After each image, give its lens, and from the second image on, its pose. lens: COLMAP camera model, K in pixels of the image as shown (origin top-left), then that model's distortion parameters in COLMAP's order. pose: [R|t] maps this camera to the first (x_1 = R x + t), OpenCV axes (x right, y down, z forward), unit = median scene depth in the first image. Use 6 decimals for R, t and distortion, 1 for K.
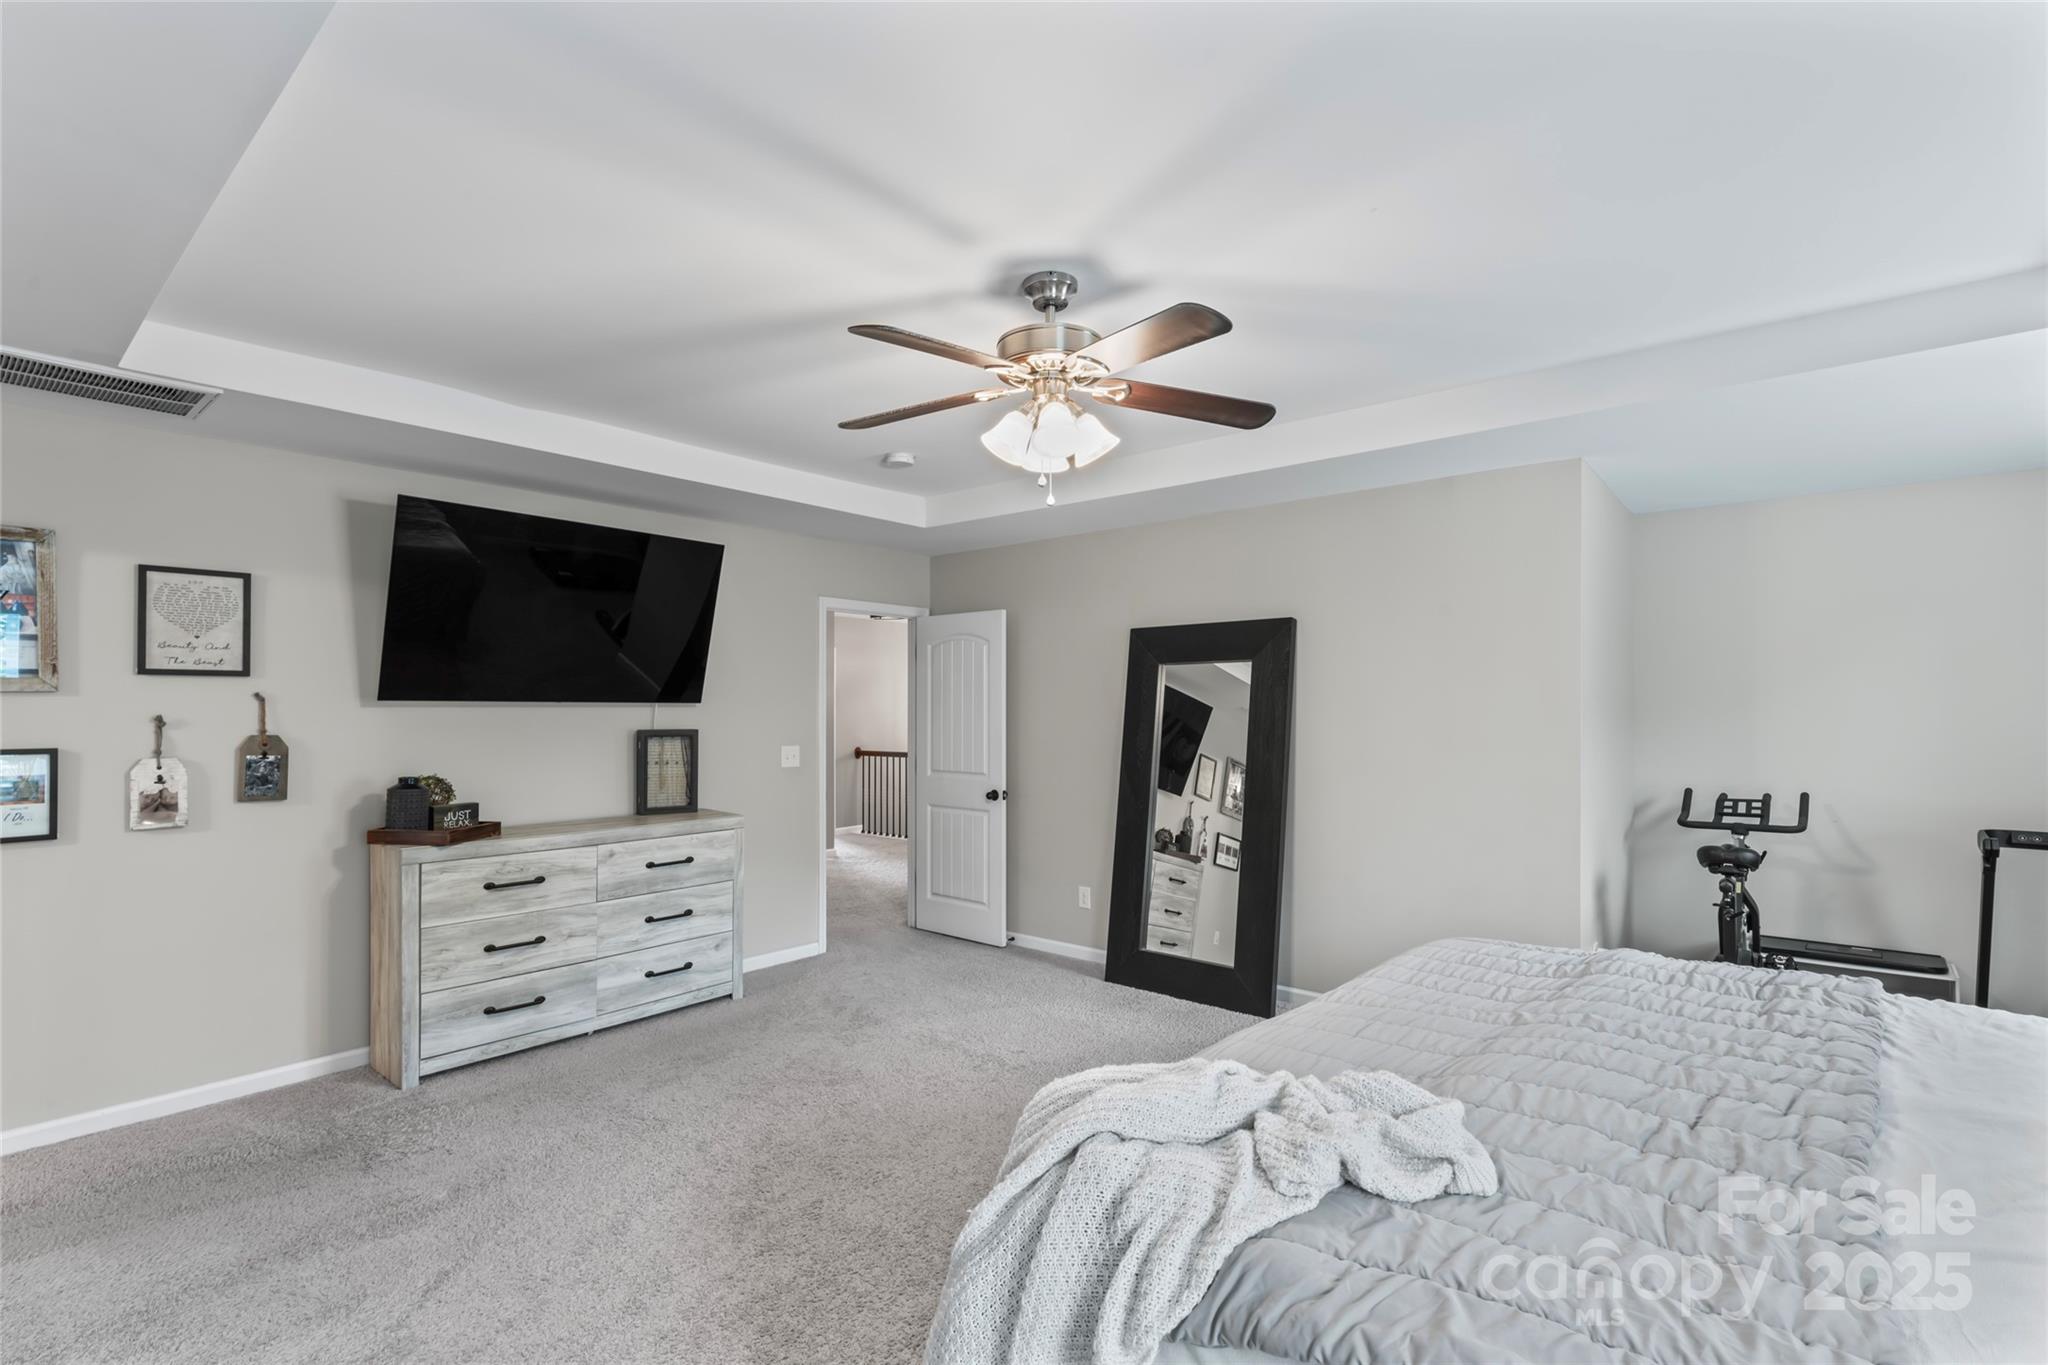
lens RADIAL K [[947.1, 0, 1028.9], [0, 947.1, 693.5], [0, 0, 1]] dist [-0.000044, 0.000217]
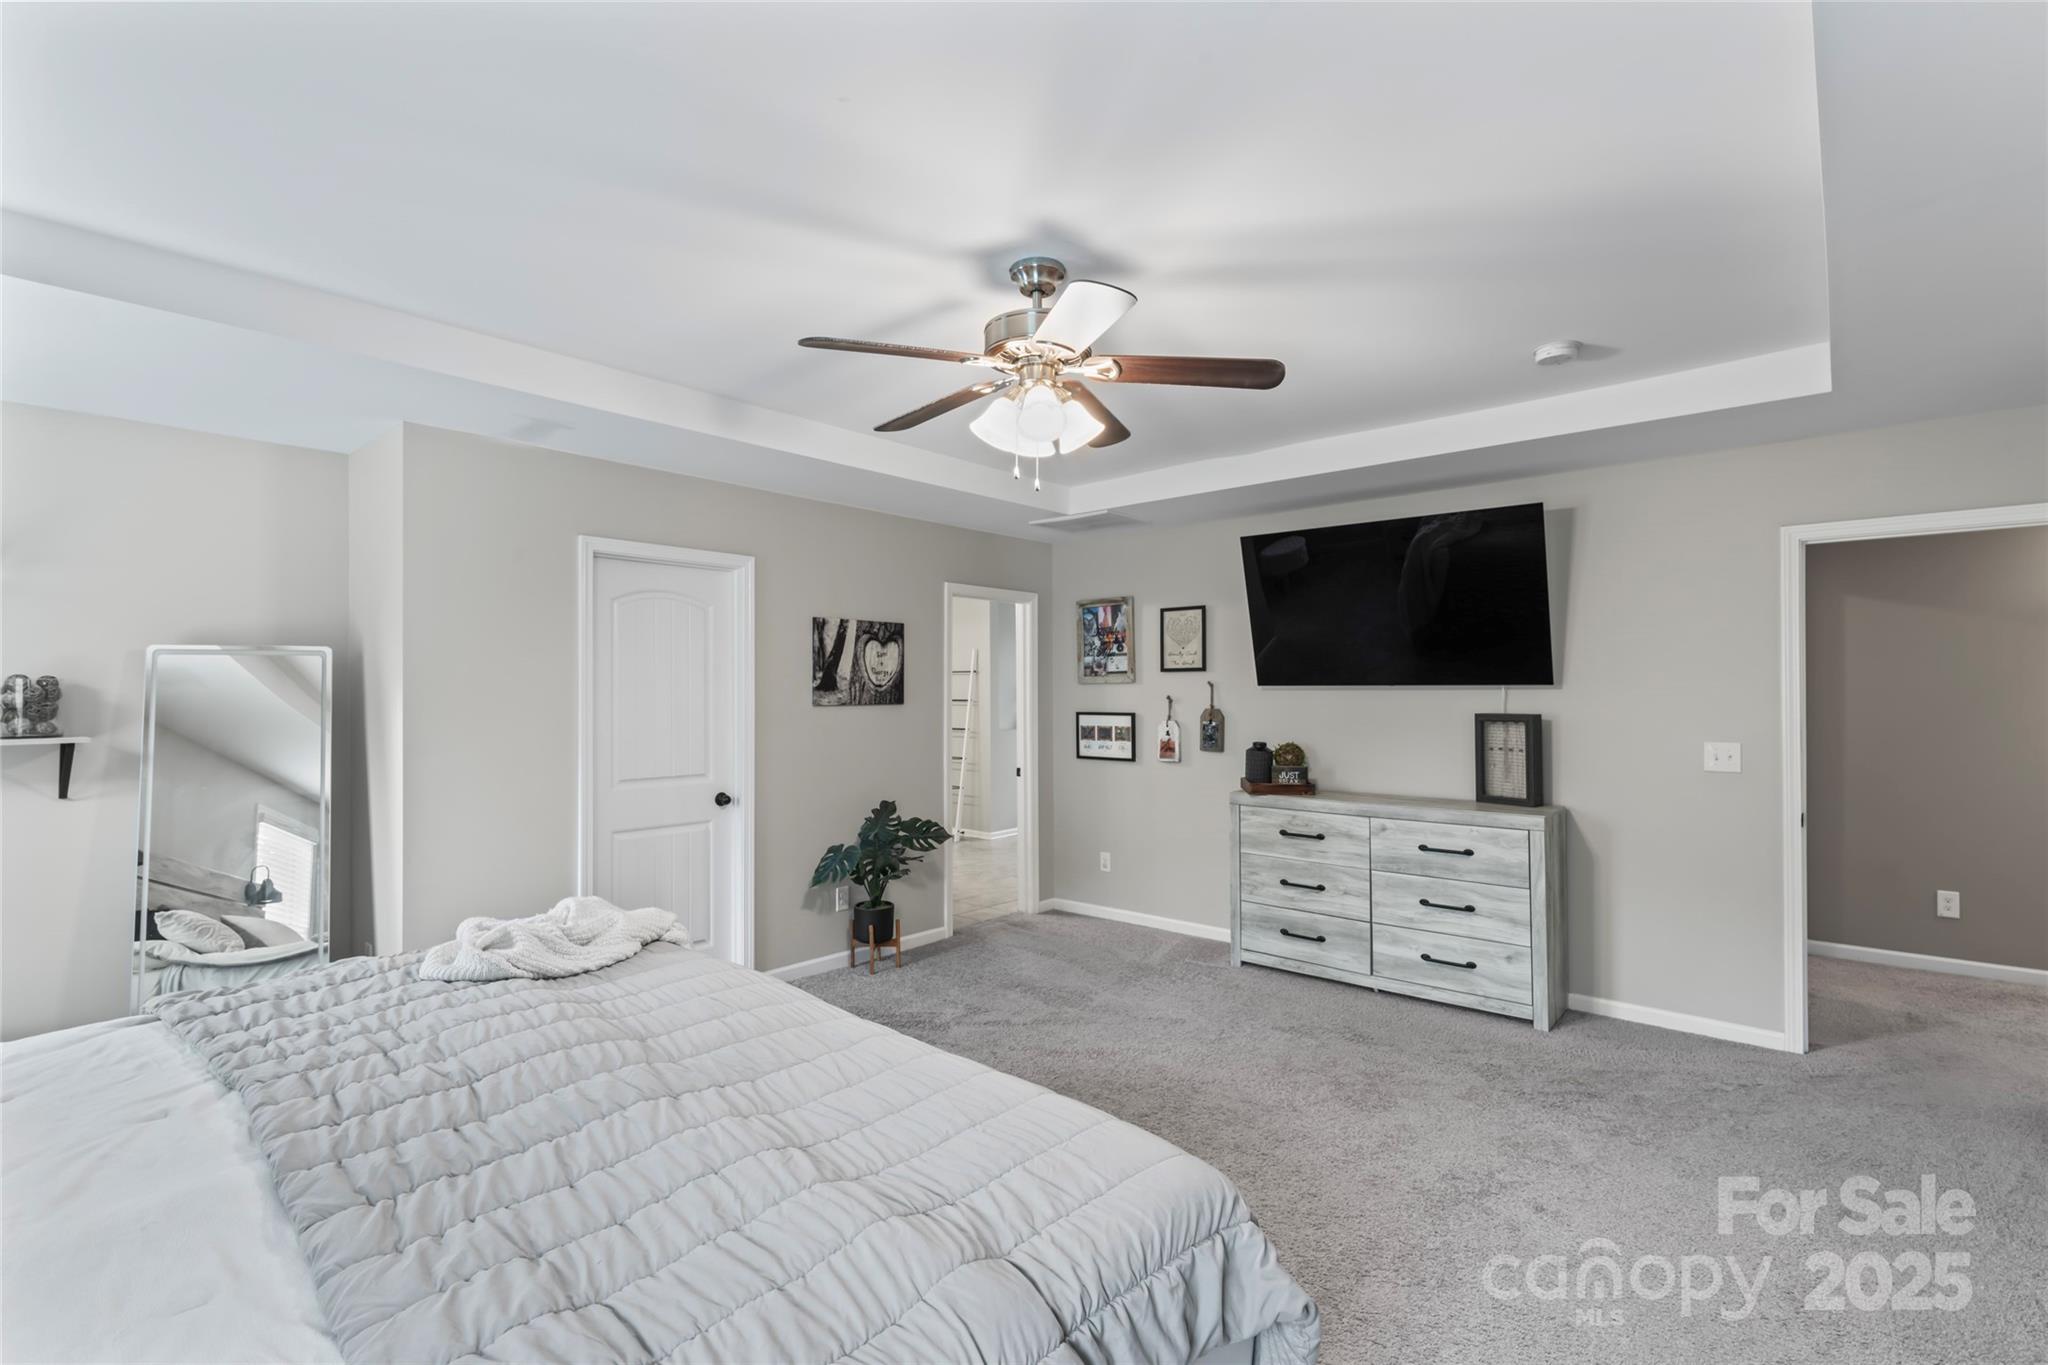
lens RADIAL K [[940.5, 0, 1017.7], [0, 940.5, 672.9], [0, 0, 1]] dist [-0.002345, -0.000594]
pose [[-0.031820, -0.018461, -0.999323, 0.679904], [0.018640, 0.999645, -0.019060, 0.008170], [0.999320, -0.019234, -0.031465, 0.676086]]
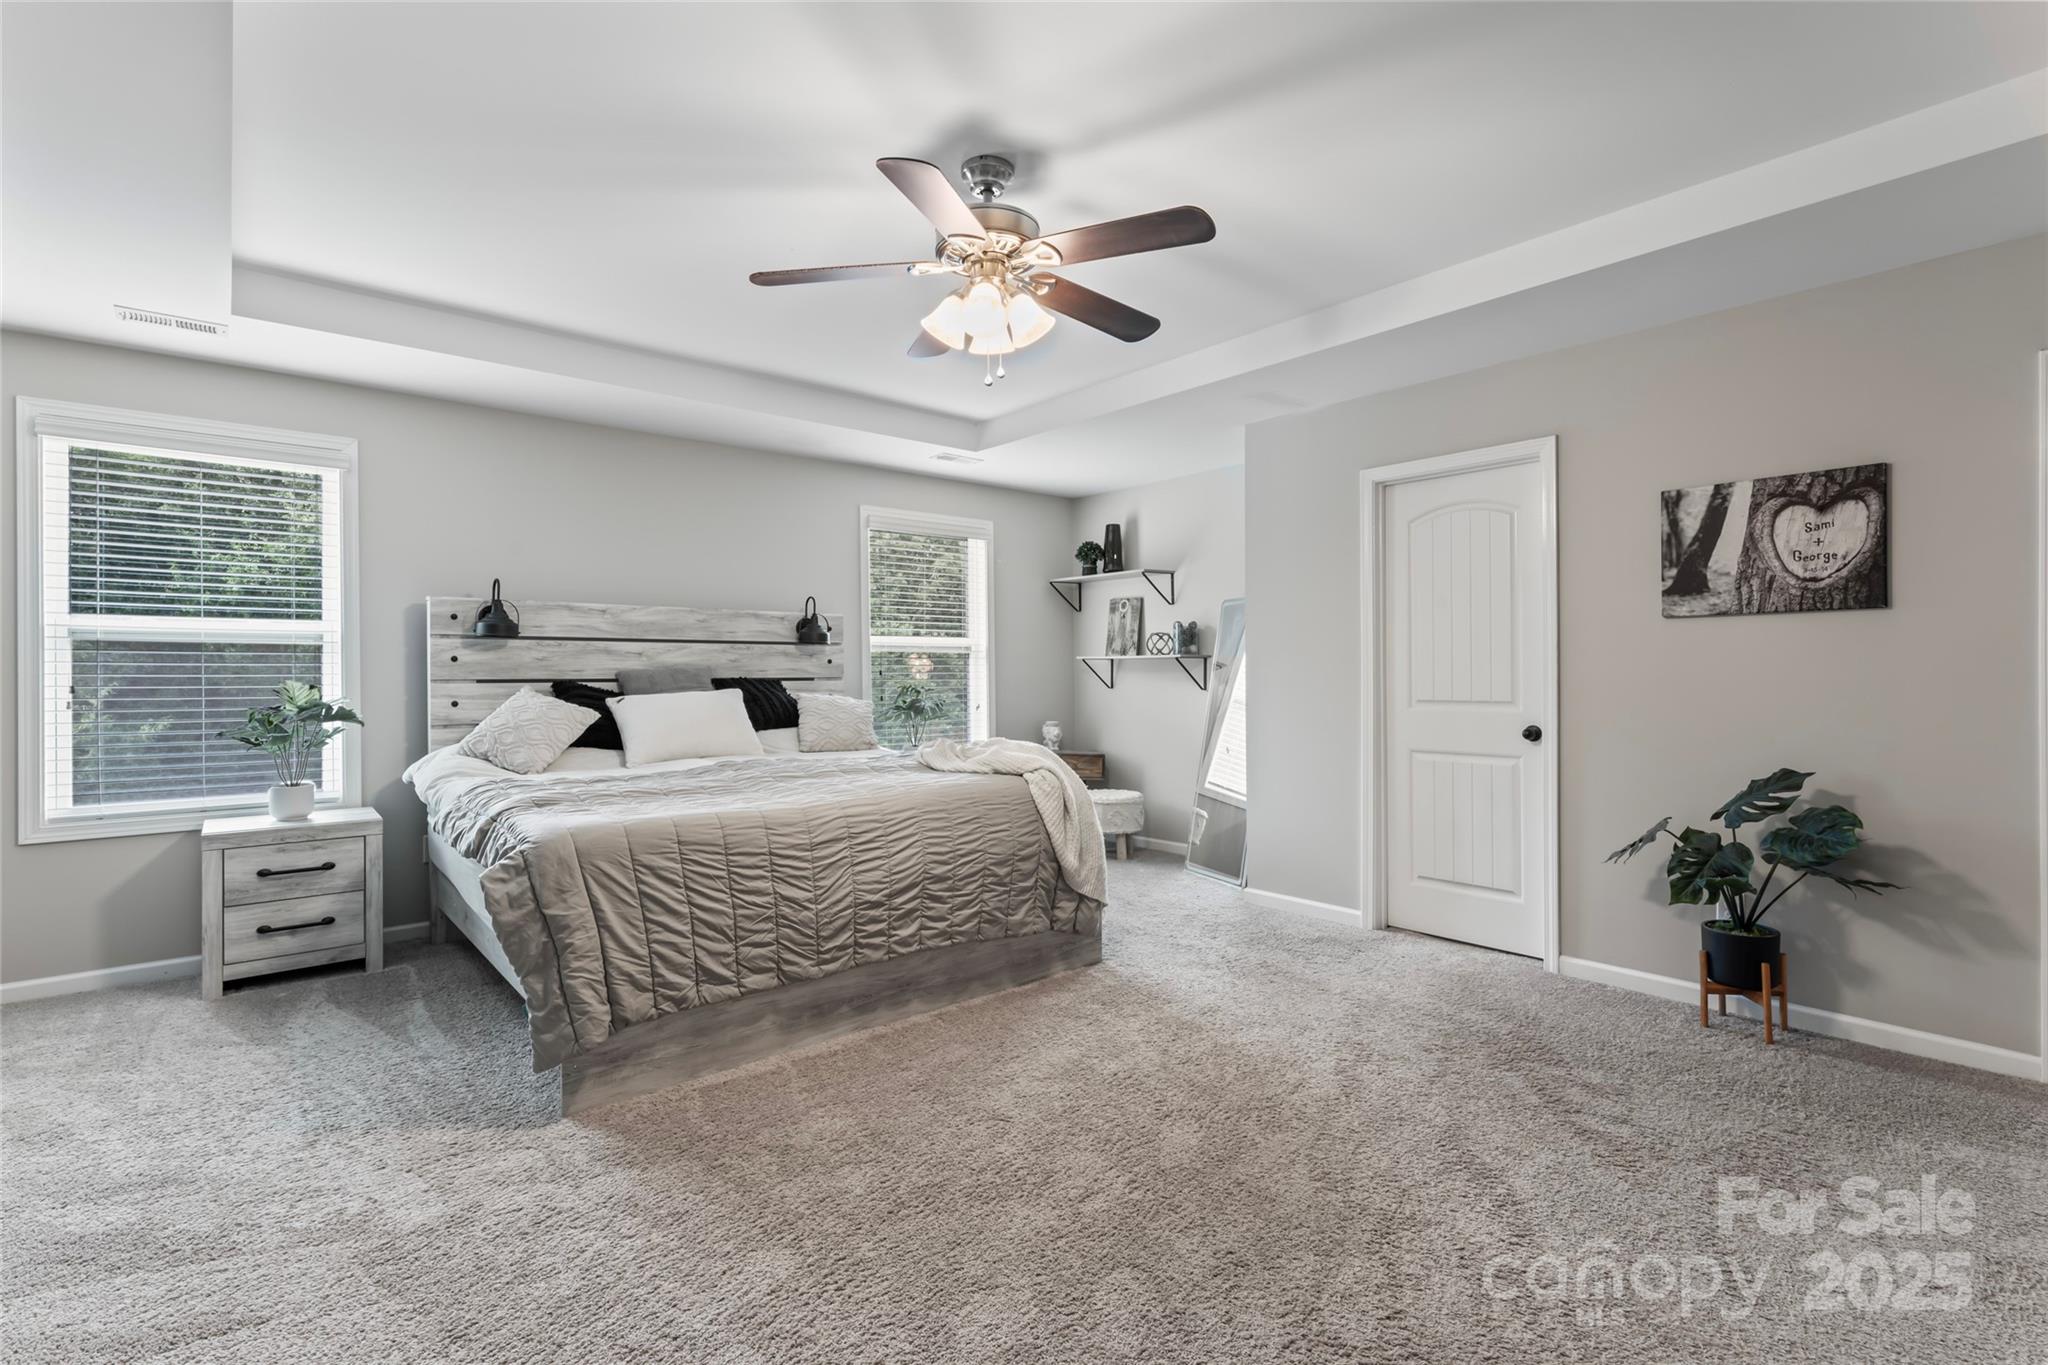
lens RADIAL K [[940.5, 0, 1017.7], [0, 940.5, 672.9], [0, 0, 1]] dist [-0.002345, -0.000594]
pose [[-0.984602, 0.005275, 0.174733, -0.125292], [0.002303, 0.999849, -0.017208, 0.088677], [-0.174797, -0.016540, -0.984466, 1.337437]]
